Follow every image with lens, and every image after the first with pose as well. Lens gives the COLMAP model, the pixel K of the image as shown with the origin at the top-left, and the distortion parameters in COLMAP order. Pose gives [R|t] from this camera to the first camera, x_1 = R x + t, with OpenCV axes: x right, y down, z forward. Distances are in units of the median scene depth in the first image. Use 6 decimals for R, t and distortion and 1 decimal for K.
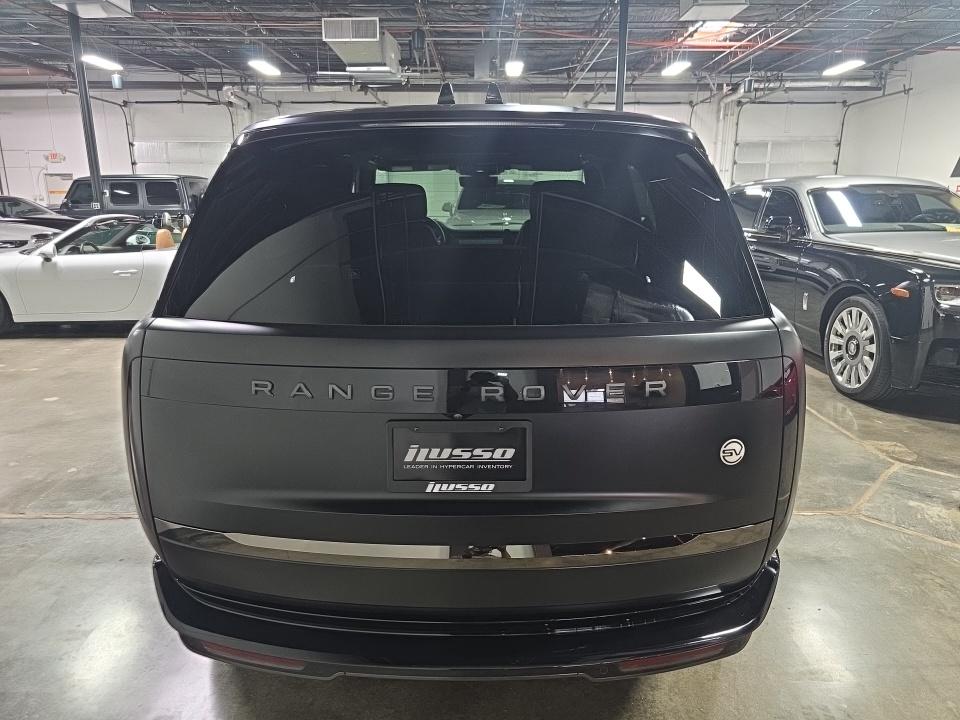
lens RADIAL K [[666.7, 0, 480.0], [0, 666.7, 360.0], [0, 0, 1]] dist [0.059966, -0.008236]
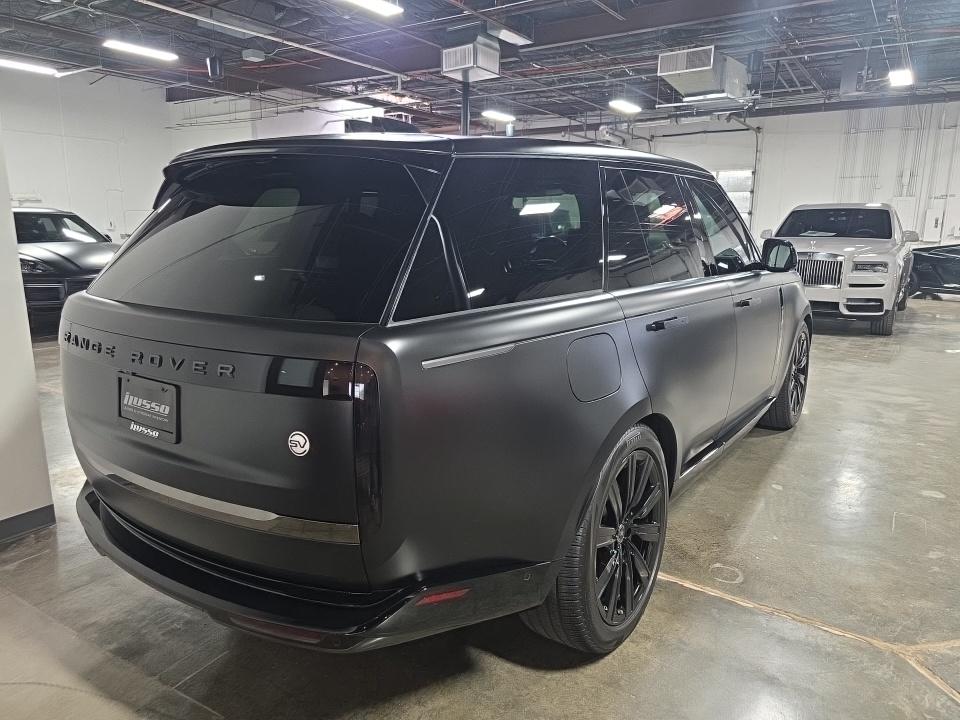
lens RADIAL K [[684.9, 0, 465.2], [0, 684.9, 351.5], [0, 0, 1]] dist [0.028321, -0.003000]
pose [[0.818400, 0.116010, -0.562817, 0.150522], [-0.150787, 0.988444, -0.015519, -0.004169], [0.554513, 0.097566, 0.826436, 0.027784]]
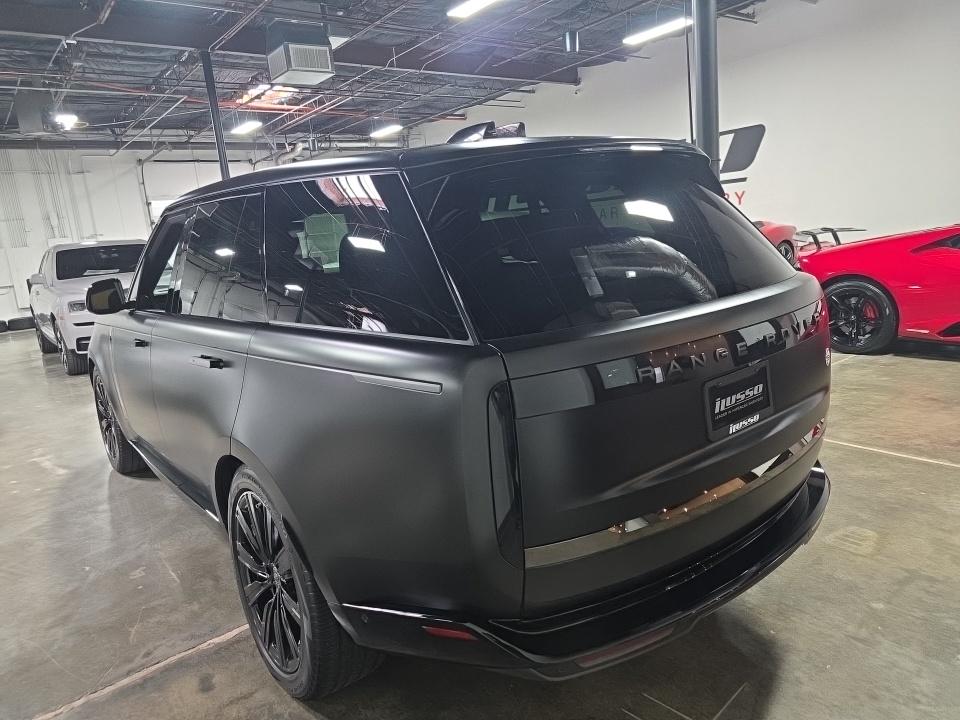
lens RADIAL K [[666.7, 0, 480.0], [0, 666.7, 360.0], [0, 0, 1]] dist [0.059966, -0.008236]
pose [[0.766835, -0.195773, 0.611258, -0.146317], [0.245999, 0.969268, 0.001825, -0.006599], [-0.592831, 0.148969, 0.791429, 0.032338]]
